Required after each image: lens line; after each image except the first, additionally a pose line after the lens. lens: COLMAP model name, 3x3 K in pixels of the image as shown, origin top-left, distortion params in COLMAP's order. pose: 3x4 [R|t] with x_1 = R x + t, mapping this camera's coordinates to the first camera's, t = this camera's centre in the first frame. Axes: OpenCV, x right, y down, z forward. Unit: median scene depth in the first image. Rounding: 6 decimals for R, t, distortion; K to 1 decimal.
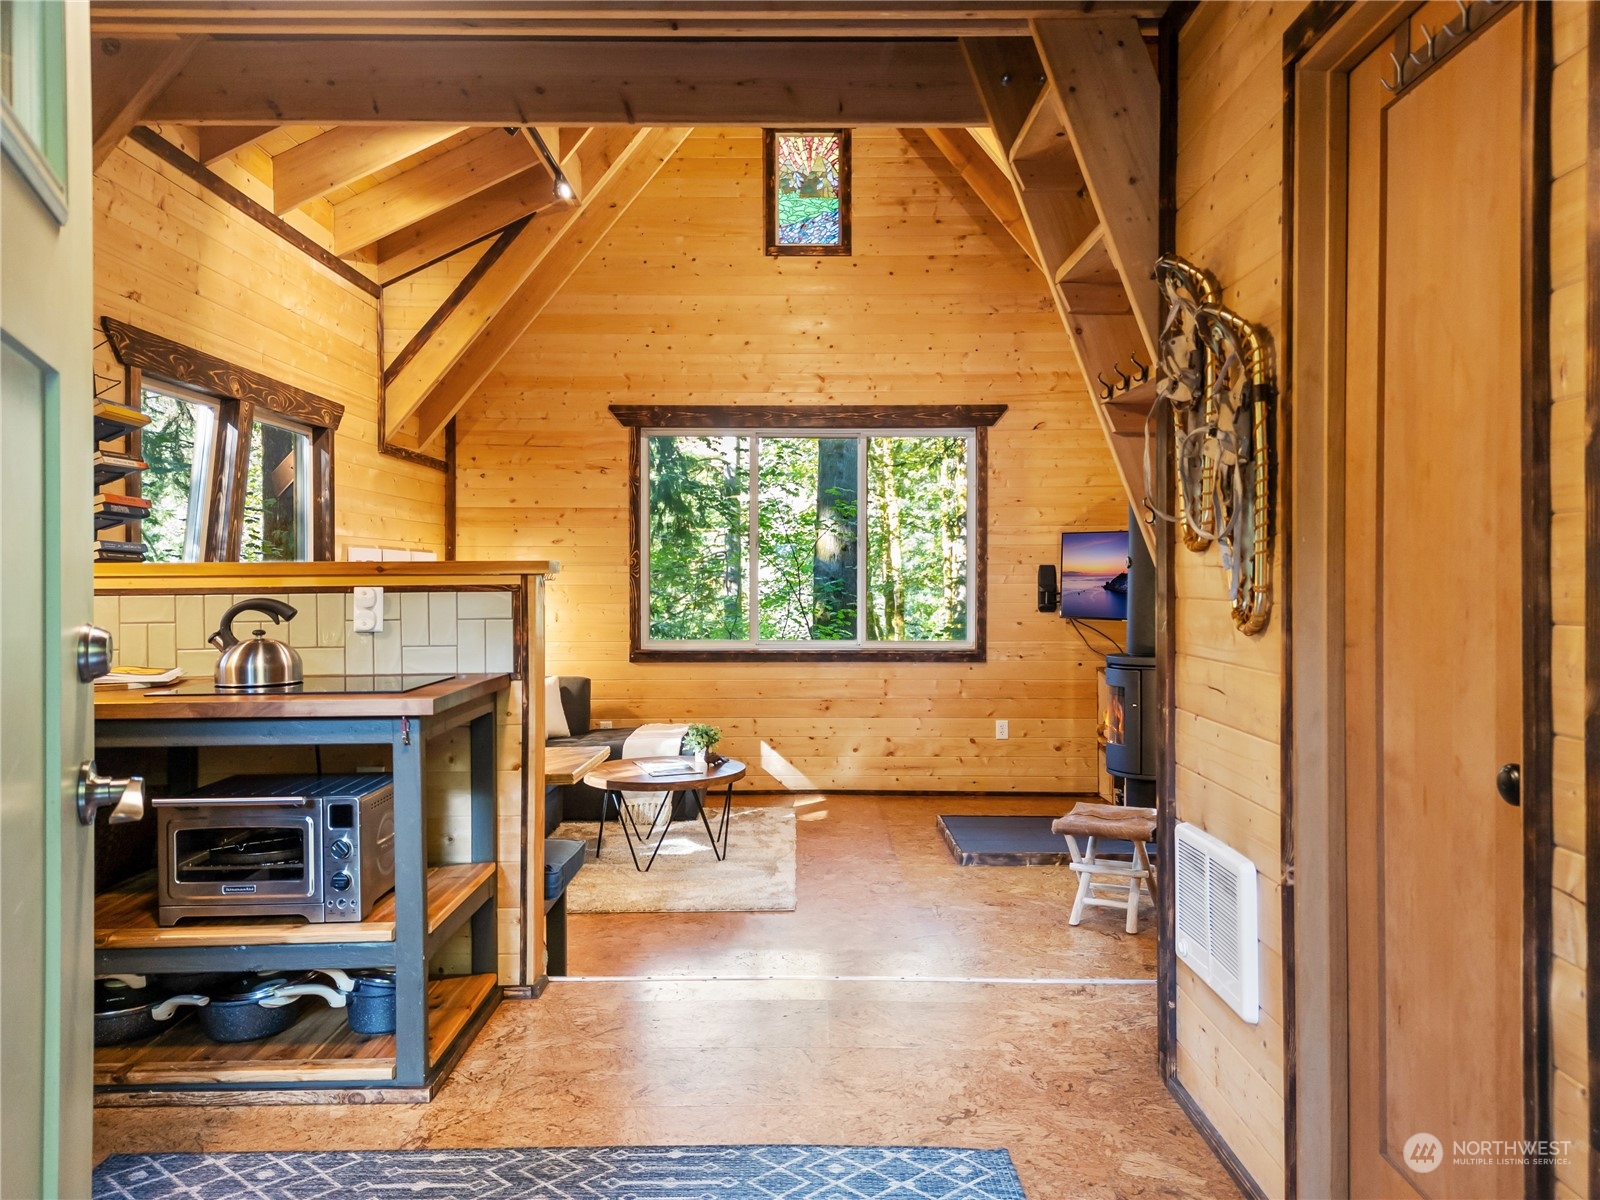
lens RADIAL K [[1143.5, 0, 801.1], [0, 1143.5, 592.6], [0, 0, 1]] dist [0.052902, -0.024966]
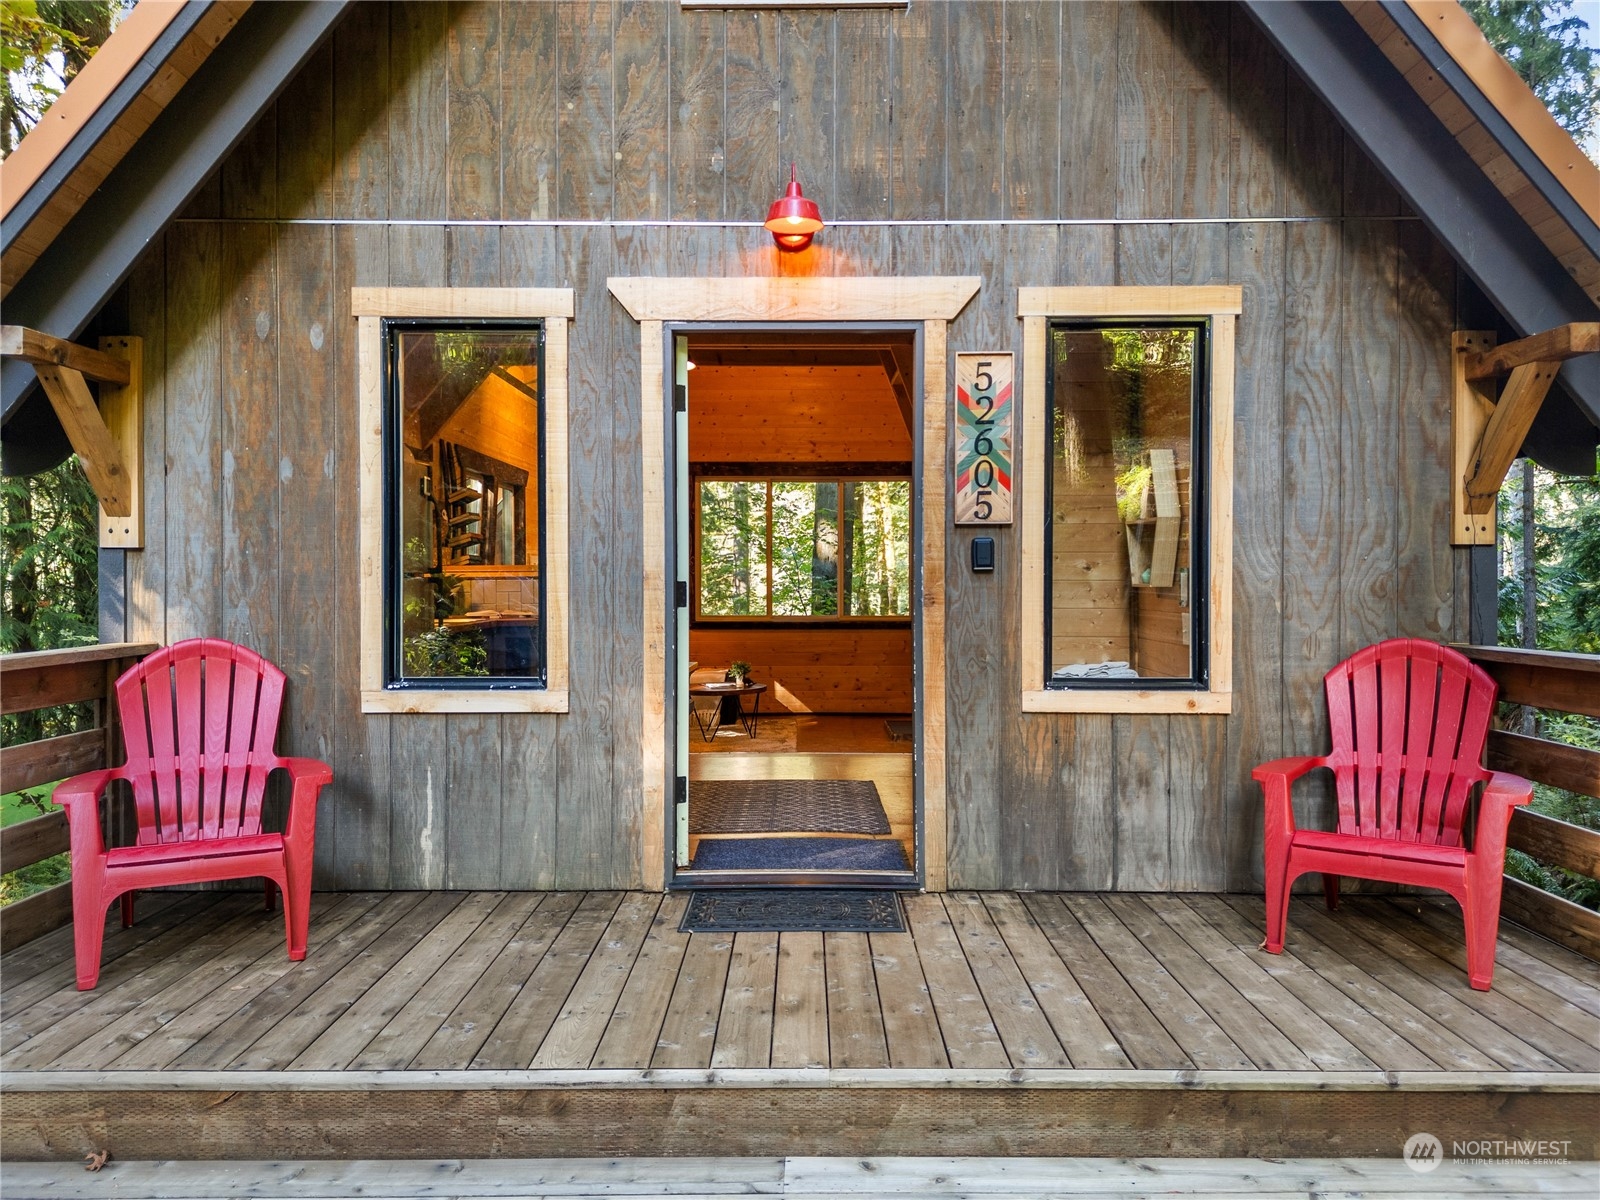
lens RADIAL K [[1313.5, 0, 793.0], [0, 1313.5, 604.3], [0, 0, 1]] dist [0.027659, -0.000849]
pose [[0.999961, -0.001470, -0.008684, 0.002239], [0.001520, 0.999983, 0.005684, 0.006625], [0.008676, -0.005697, 0.999946, -0.292754]]
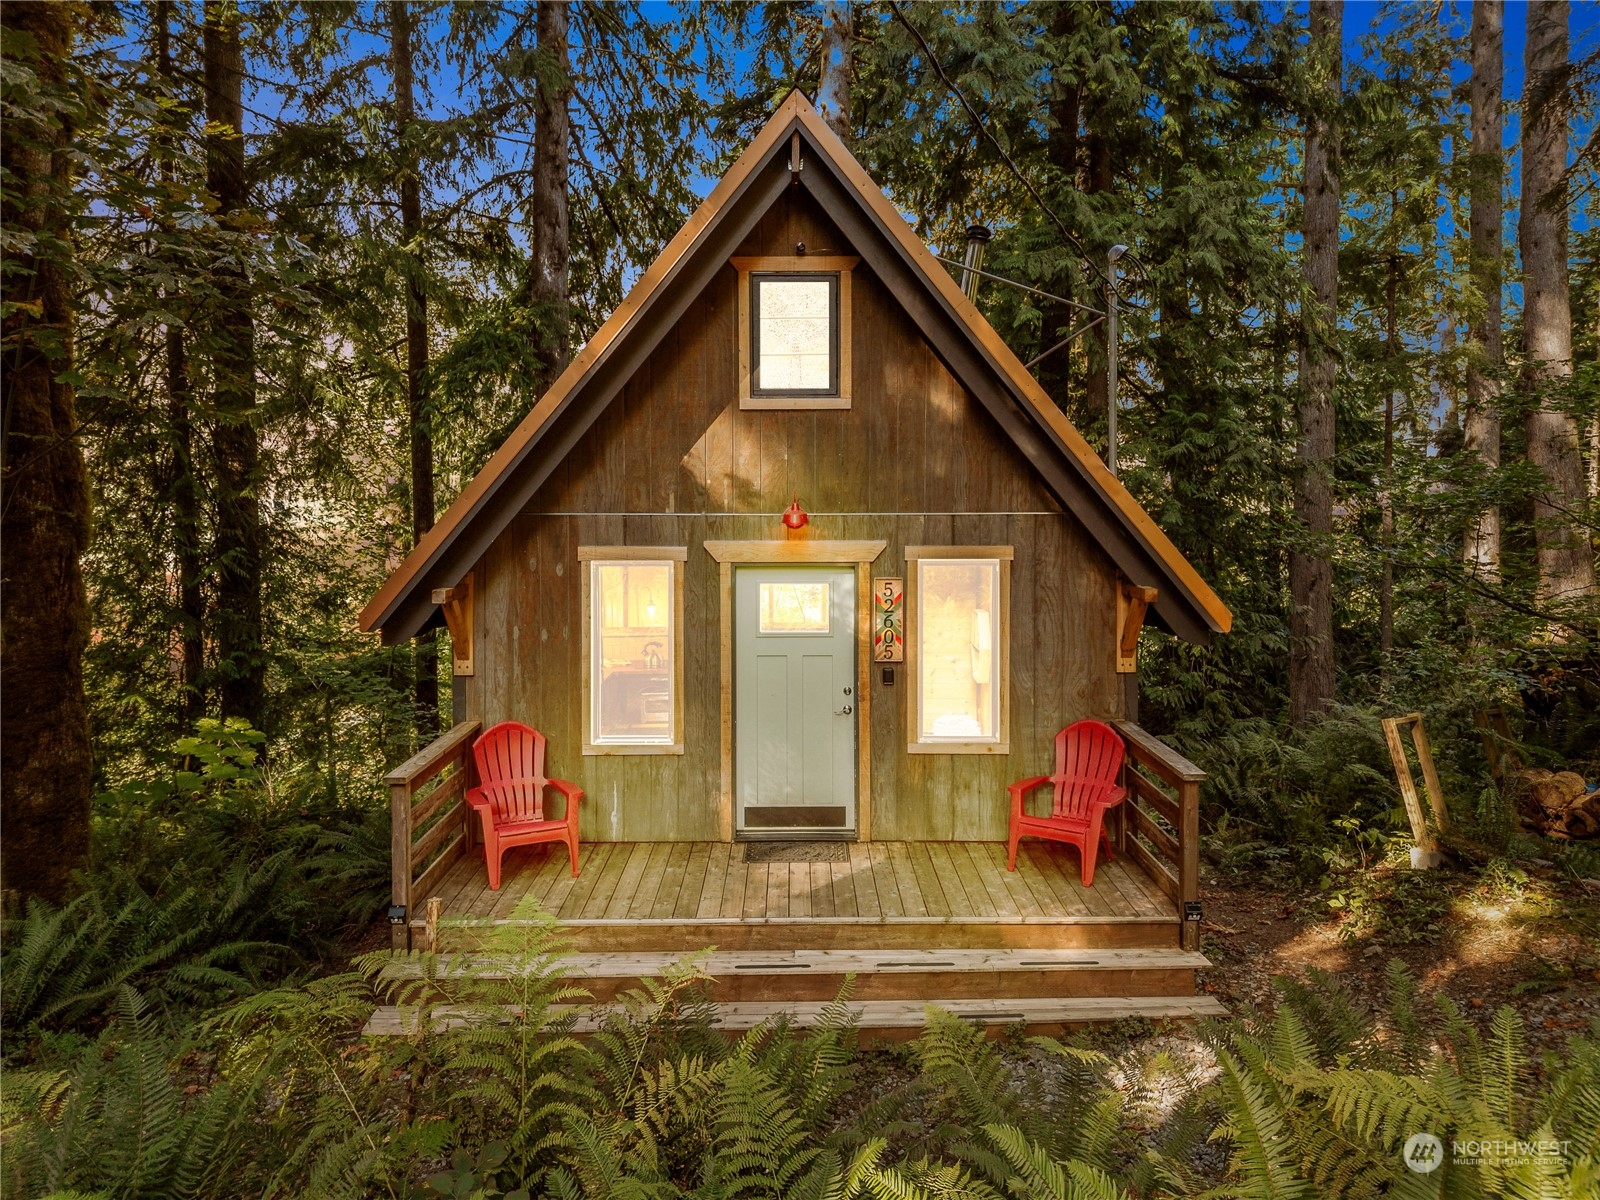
lens RADIAL K [[1143.5, 0, 801.1], [0, 1143.5, 586.8], [0, 0, 1]] dist [0.052902, -0.024966]
pose [[0.999987, -0.003826, 0.003455, -0.001095], [0.003739, 0.999685, 0.024809, -0.144734], [-0.003549, -0.024796, 0.999686, -0.832773]]
